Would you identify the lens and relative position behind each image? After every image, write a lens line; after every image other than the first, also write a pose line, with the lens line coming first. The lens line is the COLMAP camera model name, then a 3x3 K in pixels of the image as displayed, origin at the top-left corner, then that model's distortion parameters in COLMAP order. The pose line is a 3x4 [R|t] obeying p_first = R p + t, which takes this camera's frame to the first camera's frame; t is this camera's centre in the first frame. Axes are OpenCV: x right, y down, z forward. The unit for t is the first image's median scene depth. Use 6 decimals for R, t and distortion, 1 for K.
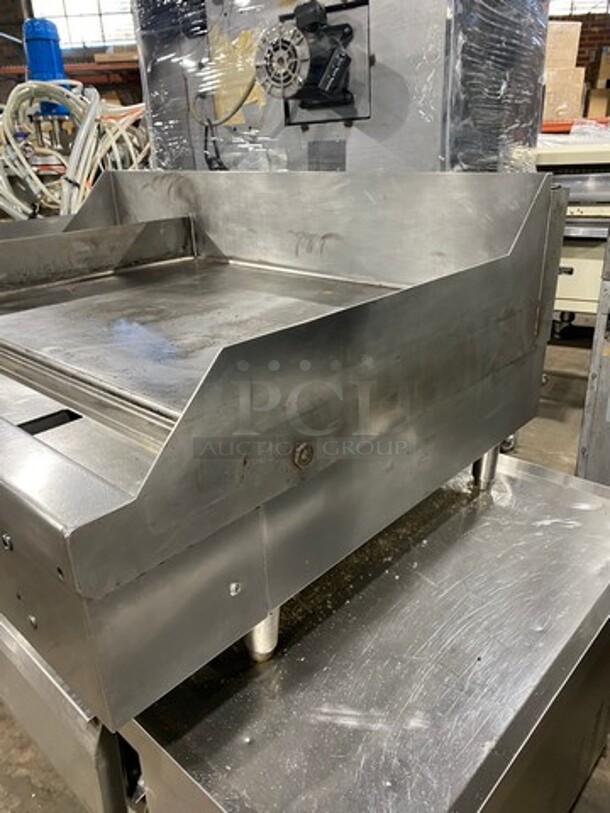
lens RADIAL K [[607.9, 0, 302.0], [0, 607.9, 412.4], [0, 0, 1]] dist [-0.001229, -0.002044]
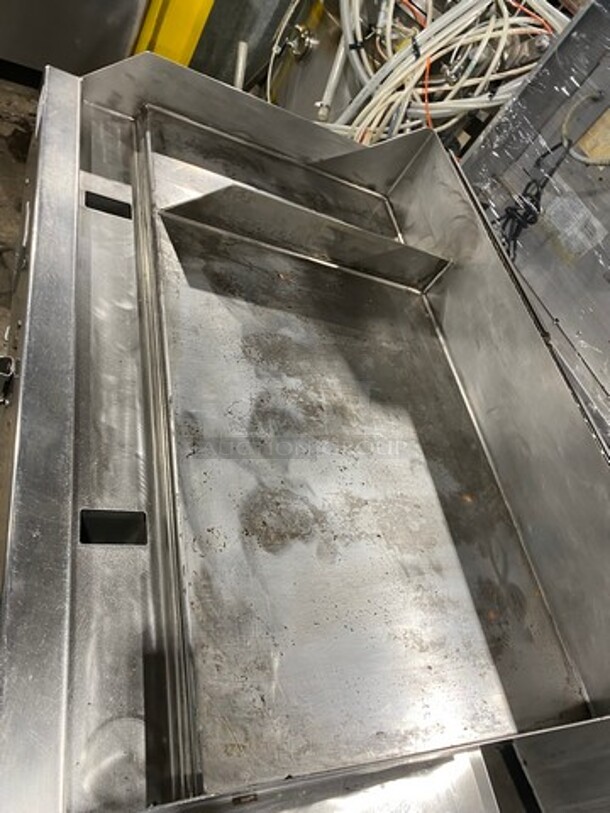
lens RADIAL K [[607.9, 0, 302.7], [0, 607.9, 407.7], [0, 0, 1]] dist [-0.001229, -0.002044]
pose [[0.697787, 0.715627, -0.031156, -0.128360], [-0.671132, 0.668365, 0.320734, -0.268492], [0.250350, -0.202894, 0.946657, 0.056932]]
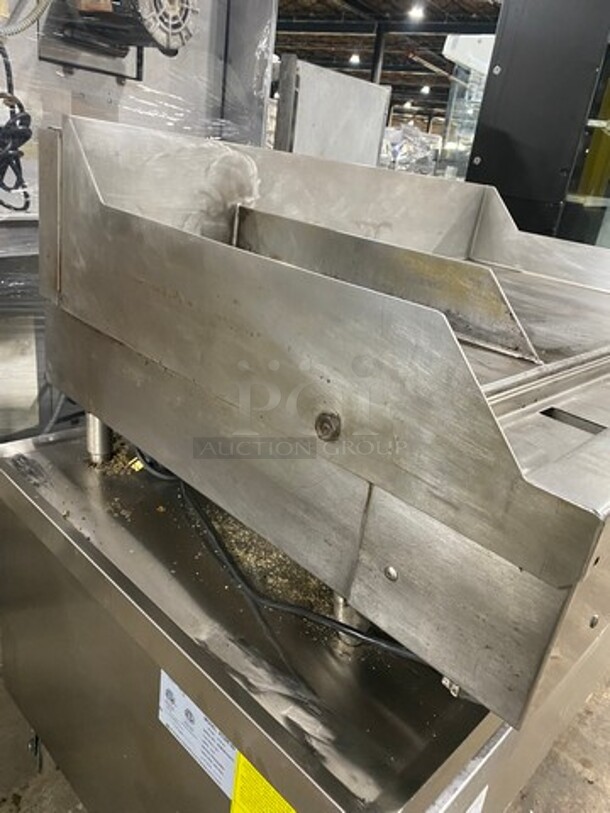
lens RADIAL K [[607.9, 0, 304.0], [0, 607.9, 405.2], [0, 0, 1]] dist [-0.001229, -0.002044]
pose [[0.023924, -0.339959, 0.940136, -0.806639], [0.269707, 0.907730, 0.321378, -0.268580], [-0.962645, 0.245873, 0.113406, 0.756009]]
